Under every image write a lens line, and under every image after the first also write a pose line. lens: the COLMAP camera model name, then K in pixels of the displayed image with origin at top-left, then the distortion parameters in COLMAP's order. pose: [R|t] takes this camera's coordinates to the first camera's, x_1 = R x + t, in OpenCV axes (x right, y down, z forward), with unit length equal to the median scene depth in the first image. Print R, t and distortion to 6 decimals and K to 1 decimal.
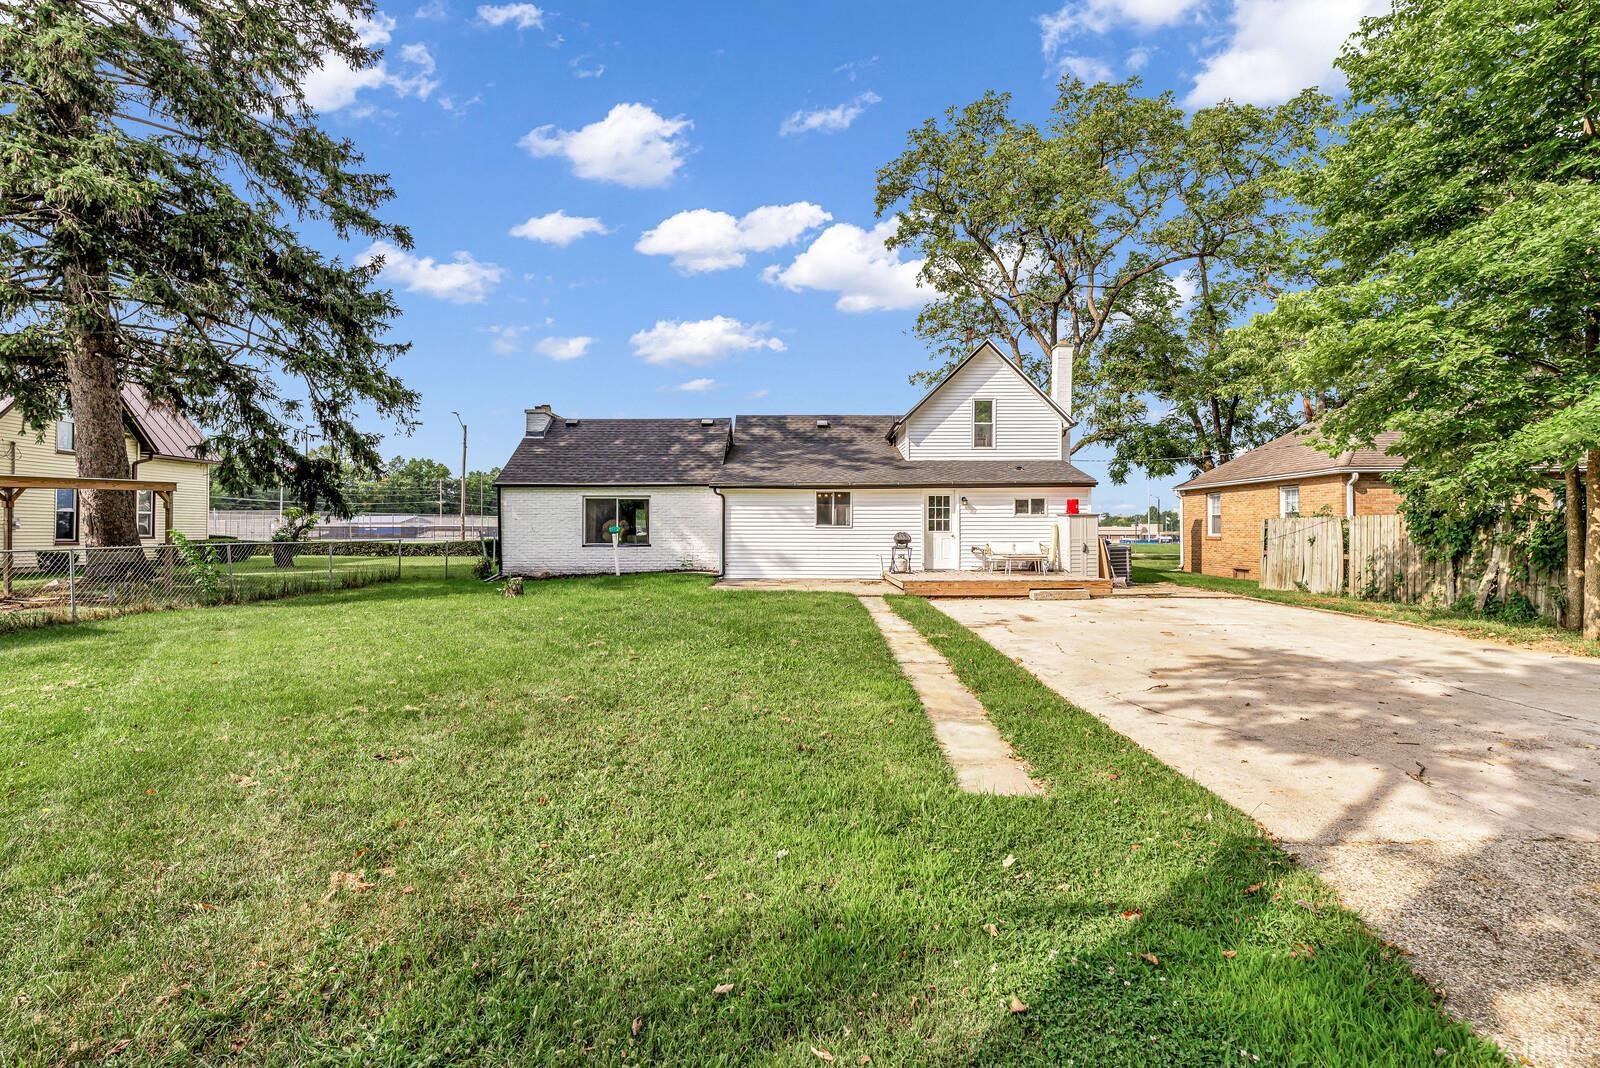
lens RADIAL K [[715.3, 0, 812.9], [0, 715.3, 528.8], [0, 0, 1]] dist [0.002133, -0.000320]
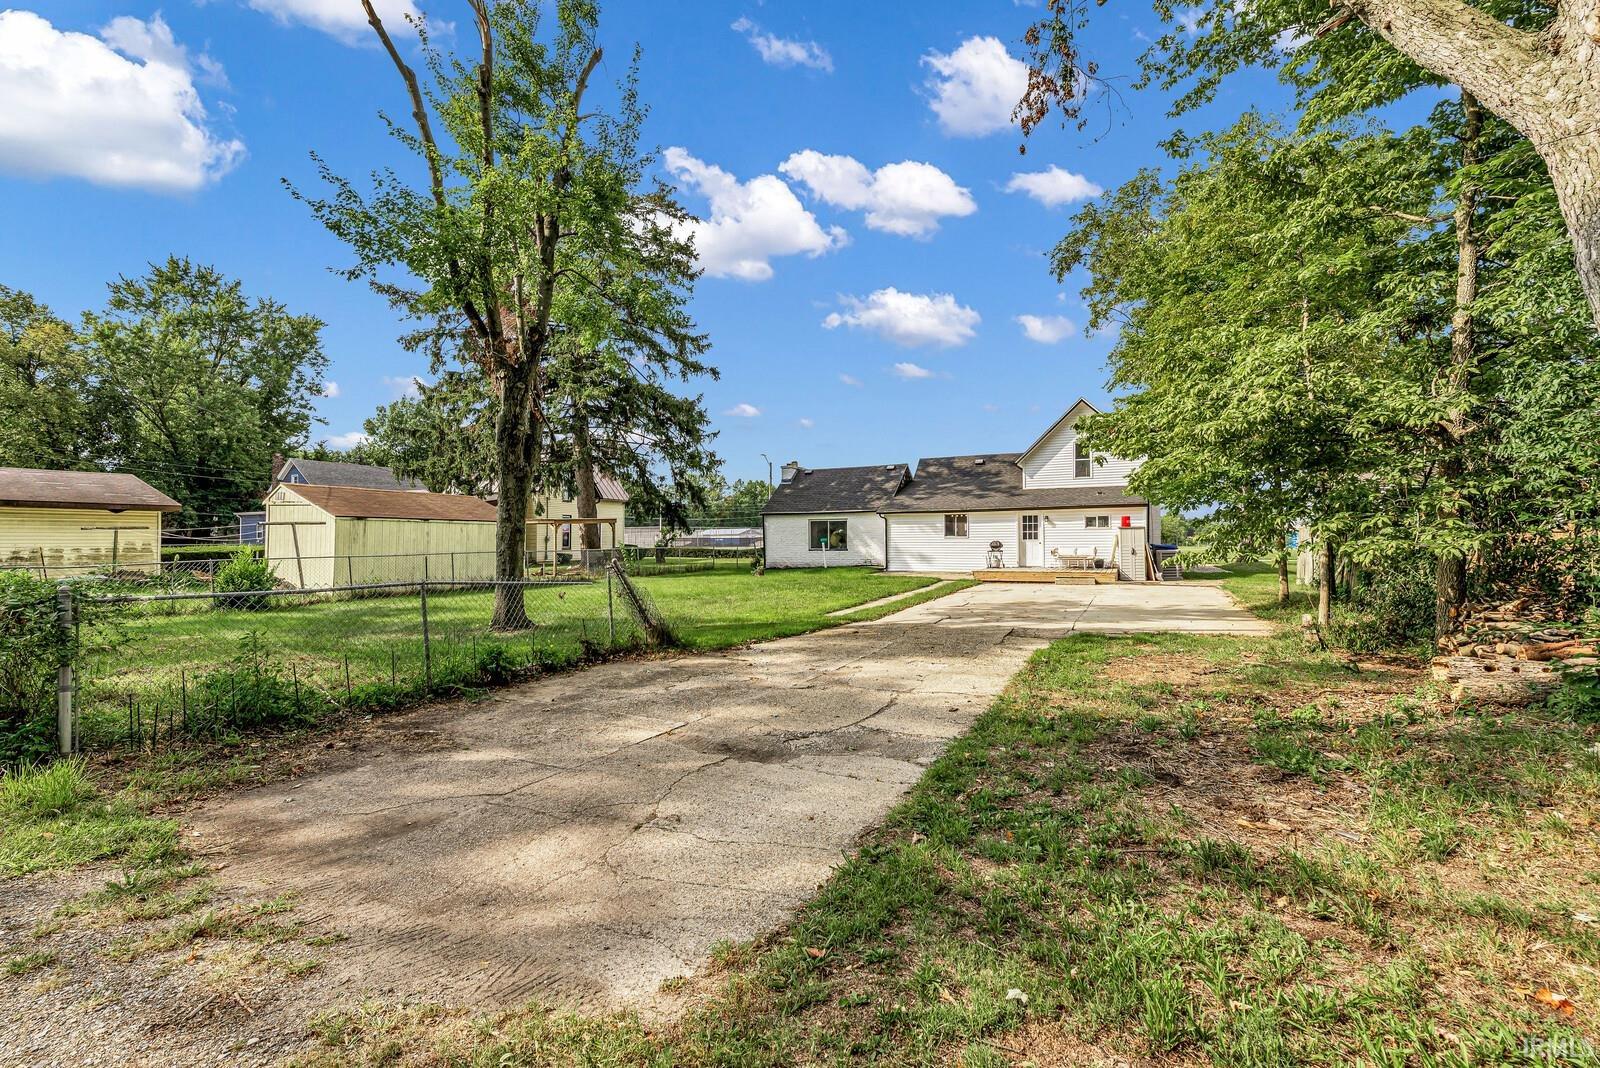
lens RADIAL K [[691.8, 0, 783.9], [0, 691.8, 529.2], [0, 0, 1]] dist [0.000167, -0.000194]
pose [[0.894877, -0.012531, -0.446136, 0.325222], [0.007033, 0.999878, -0.013977, -0.001861], [0.446257, 0.009370, 0.894856, -0.429262]]
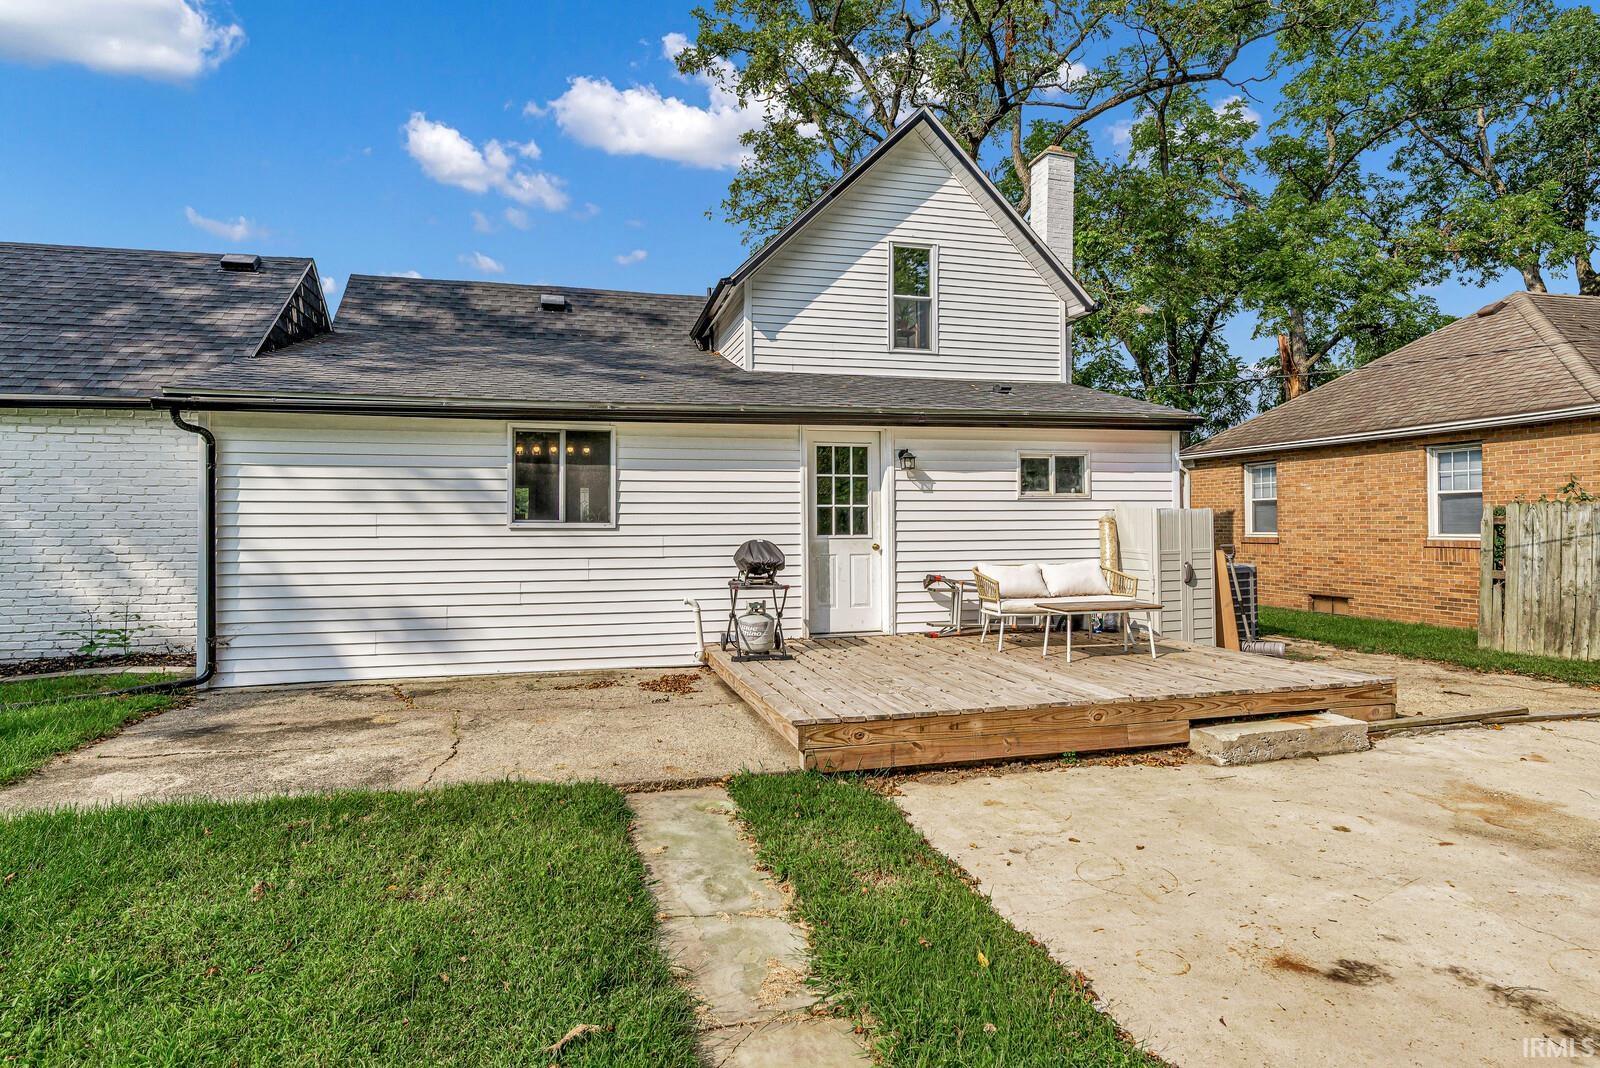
lens RADIAL K [[879.0, 0, 827.0], [0, 879.0, 522.4], [0, 0, 1]] dist [0.003822, 0.000163]
pose [[0.961294, -0.005764, 0.275465, 0.031702], [0.006760, 0.999974, -0.002665, -0.002668], [-0.275443, 0.004424, 0.961307, 0.492431]]
